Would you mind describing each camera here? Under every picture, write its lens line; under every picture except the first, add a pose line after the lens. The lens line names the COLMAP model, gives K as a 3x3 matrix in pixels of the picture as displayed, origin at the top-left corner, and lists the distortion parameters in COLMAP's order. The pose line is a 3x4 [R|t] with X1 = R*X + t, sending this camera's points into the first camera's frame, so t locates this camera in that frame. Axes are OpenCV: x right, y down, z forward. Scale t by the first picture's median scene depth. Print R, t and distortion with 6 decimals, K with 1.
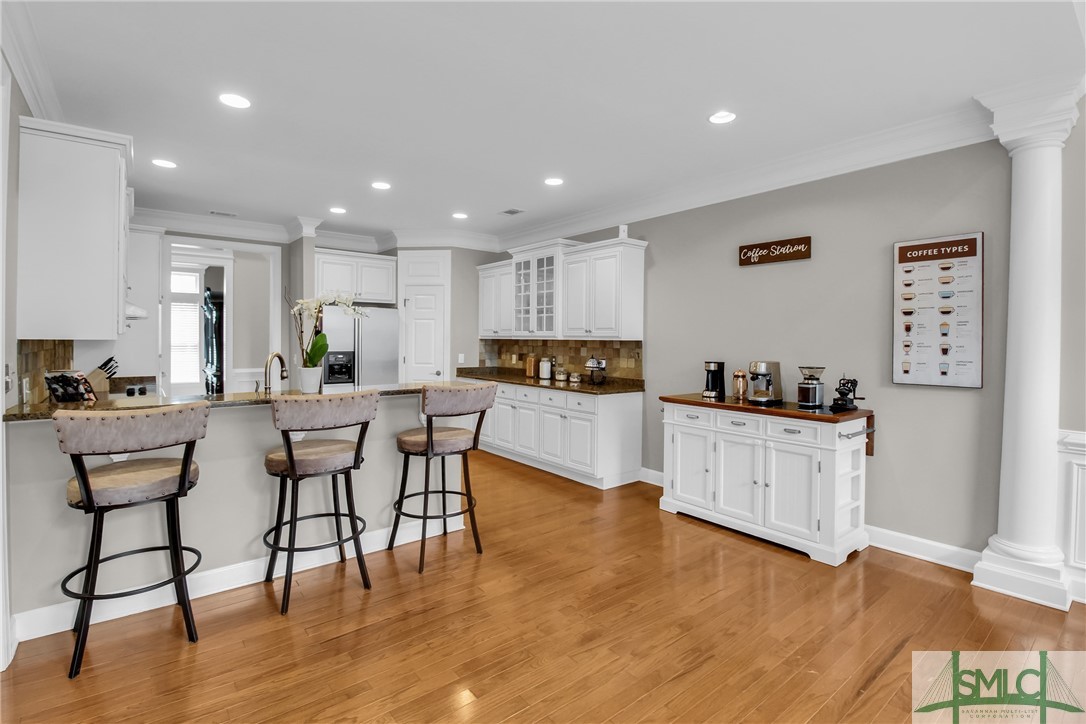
lens RADIAL K [[509.4, 0, 542.8], [0, 509.4, 334.5], [0, 0, 1]] dist [-0.011166, -0.004819]
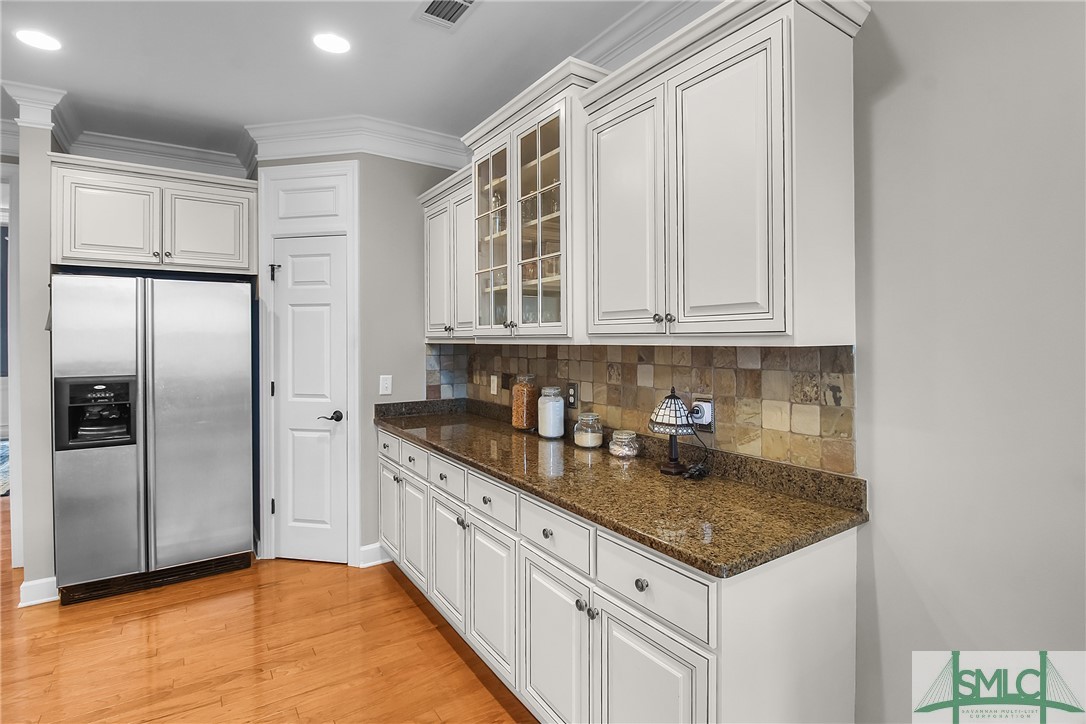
lens RADIAL K [[526.2, 0, 523.4], [0, 526.2, 330.0], [0, 0, 1]] dist [-0.002354, 0.000849]
pose [[0.992430, -0.014475, -0.121953, 0.037163], [0.013159, 0.999846, -0.011594, 0.002917], [0.122102, 0.009901, 0.992468, 0.578933]]
